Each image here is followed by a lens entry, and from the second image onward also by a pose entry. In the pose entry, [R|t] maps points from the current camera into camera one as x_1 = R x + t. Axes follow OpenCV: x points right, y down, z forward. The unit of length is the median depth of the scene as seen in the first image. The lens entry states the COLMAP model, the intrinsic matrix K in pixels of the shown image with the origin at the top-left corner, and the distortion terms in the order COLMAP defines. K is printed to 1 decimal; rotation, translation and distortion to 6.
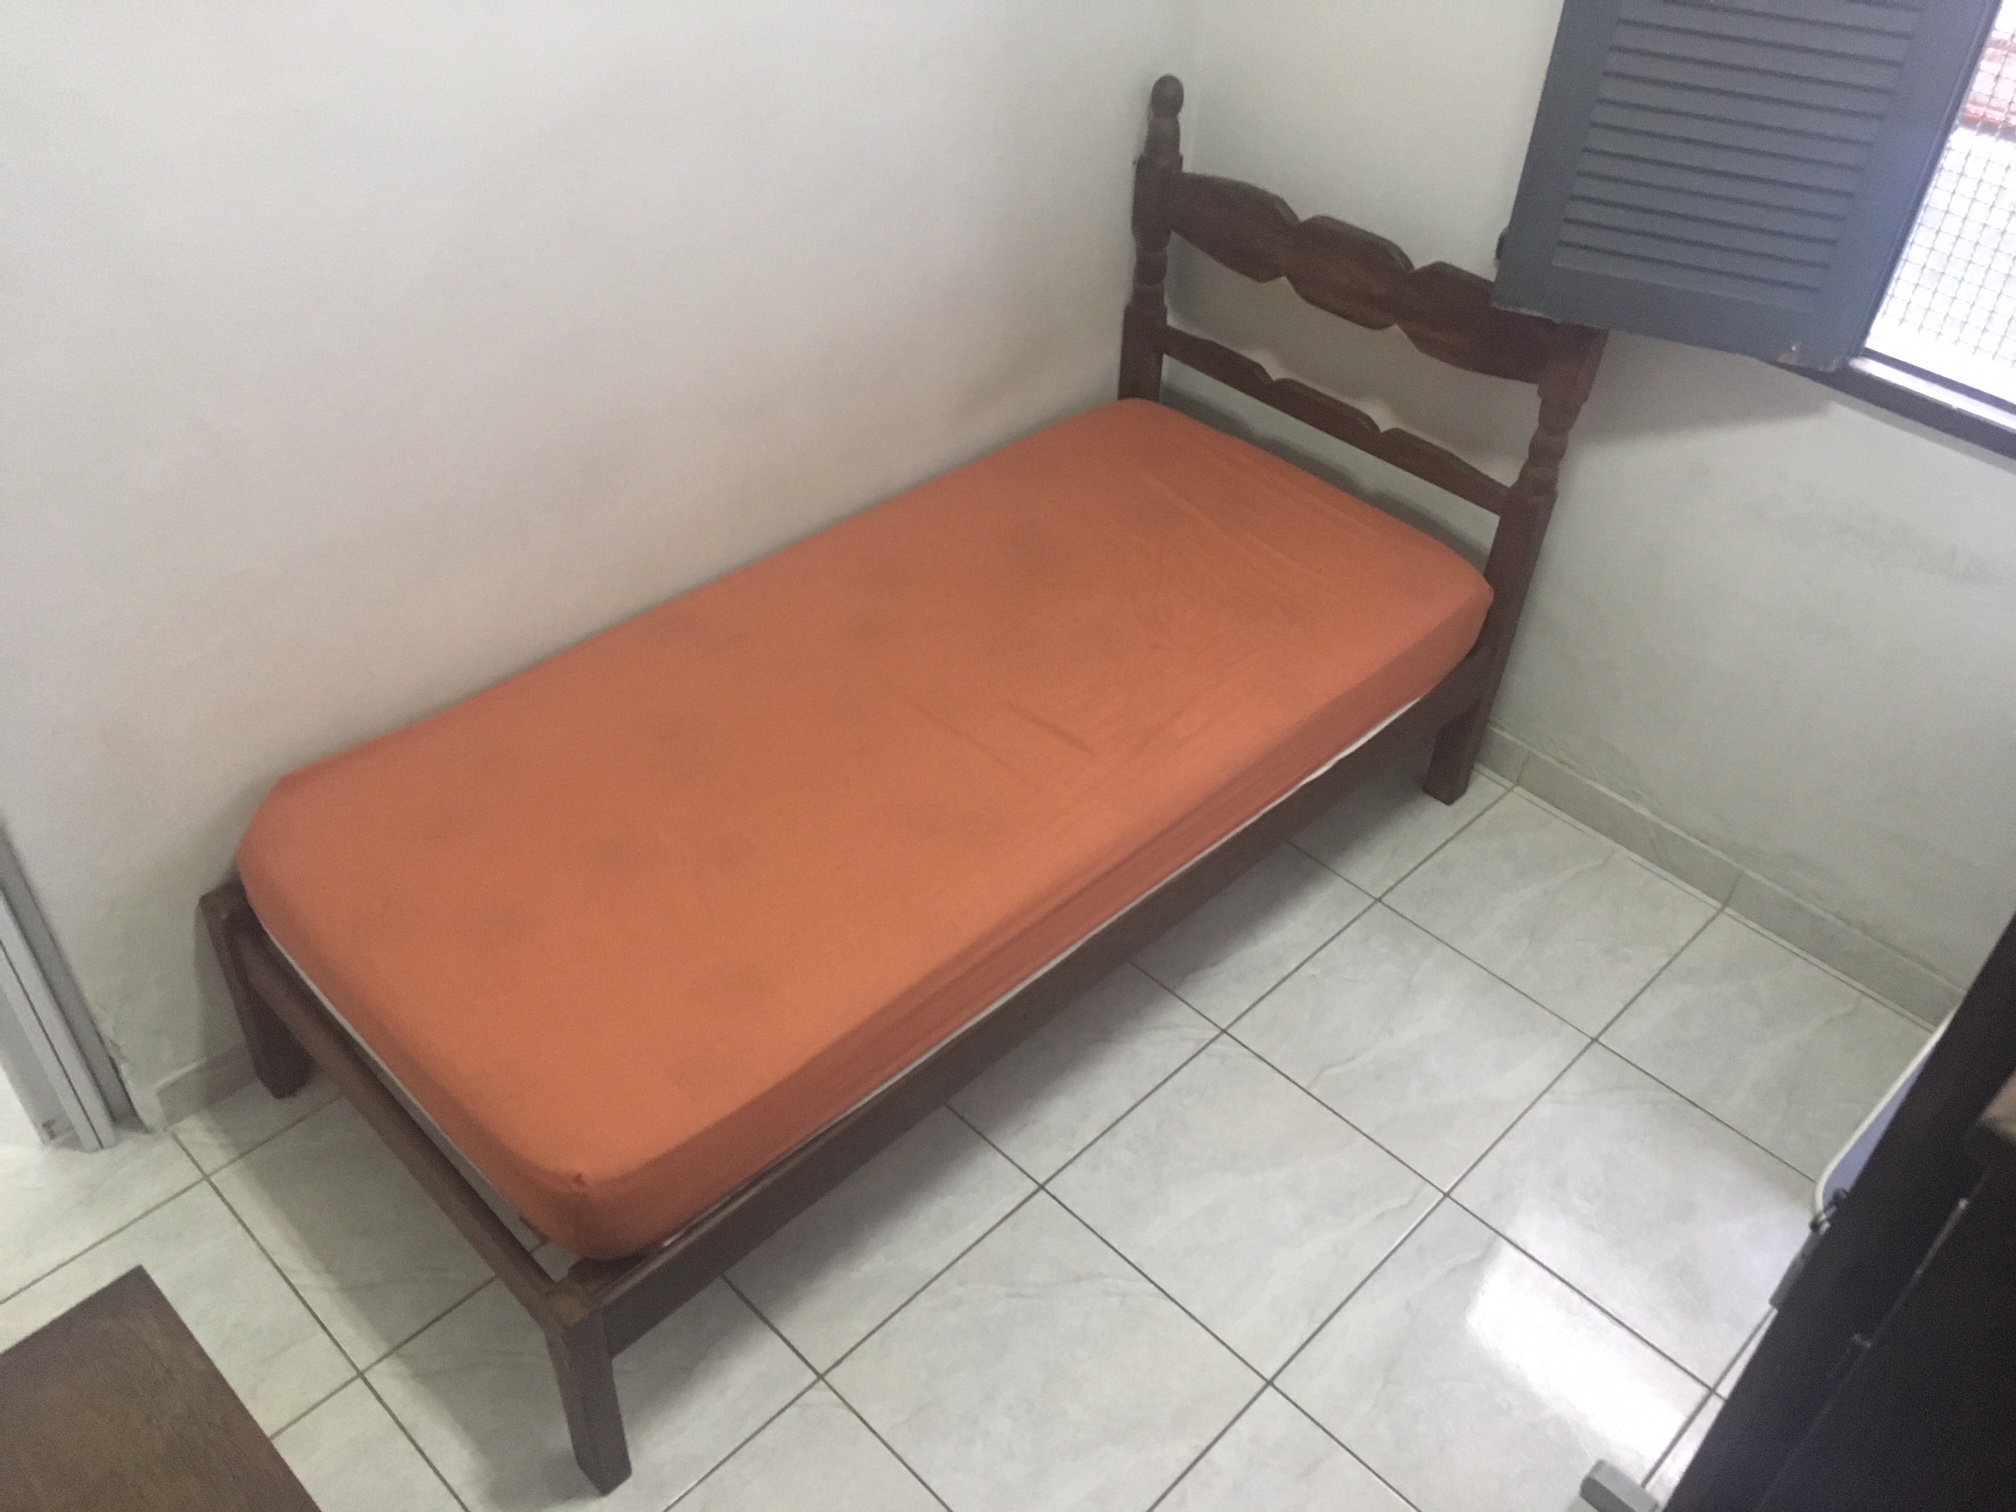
lens RADIAL K [[1733.2, 0, 1008.0], [0, 1733.2, 756.0], [0, 0, 1]] dist [0.005354, 0.004378]
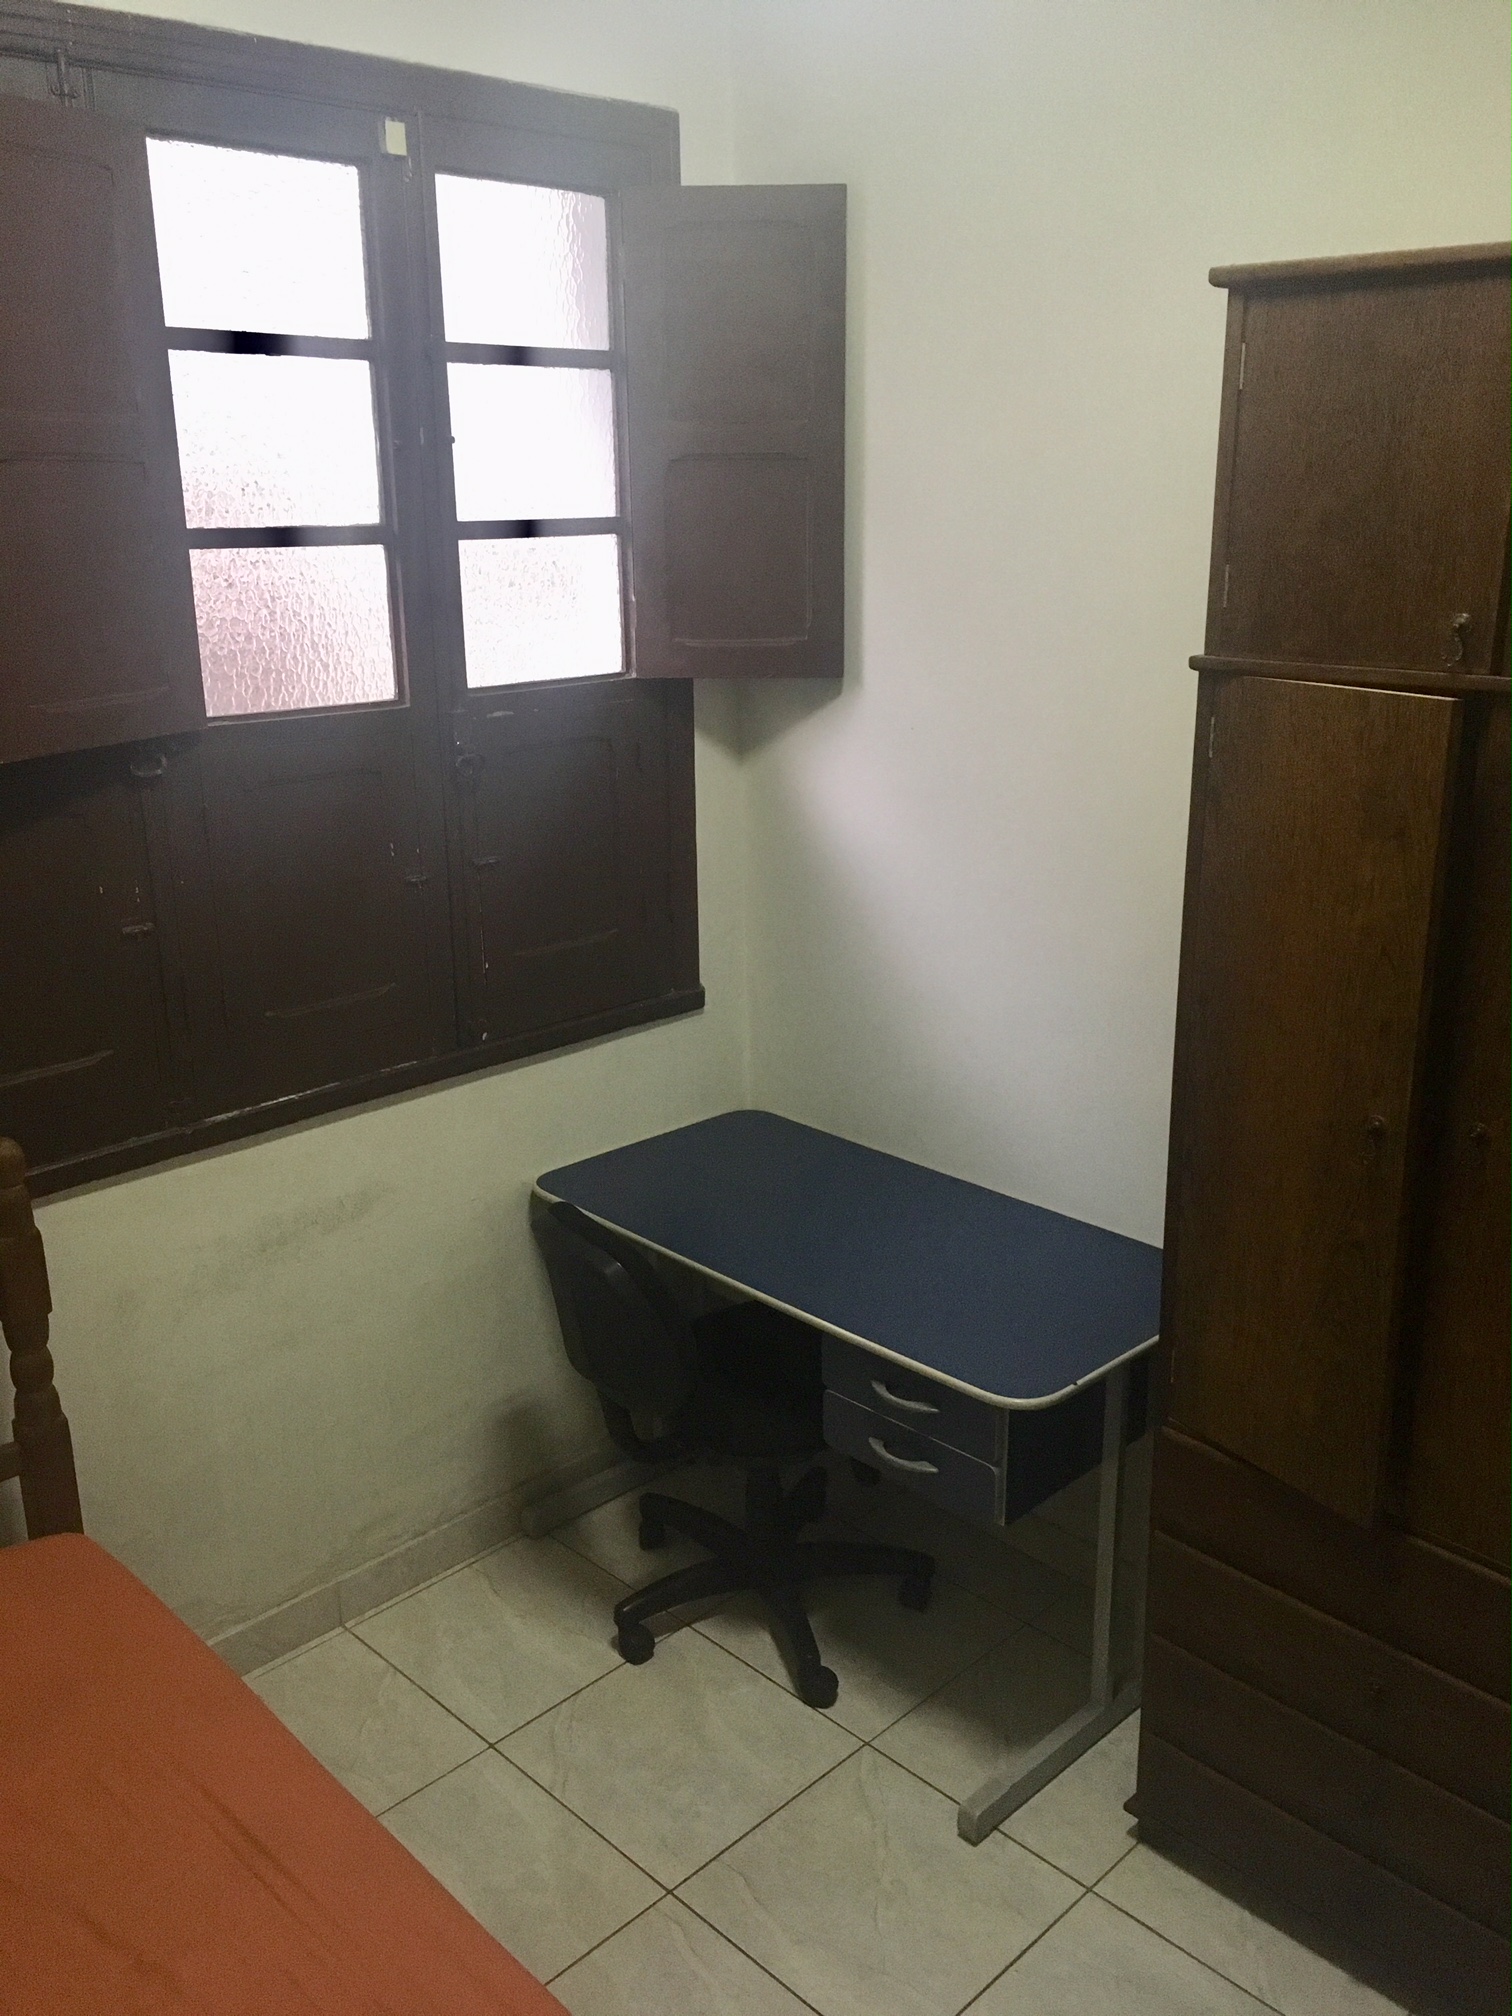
lens RADIAL K [[1733.2, 0, 756.0], [0, 1733.2, 1008.0], [0, 0, 1]] dist [0.005354, 0.004378]
pose [[0.005503, -0.331904, 0.943297, -0.432247], [0.667534, 0.703581, 0.243664, -0.259678], [-0.744559, 0.628342, 0.225429, 0.380378]]
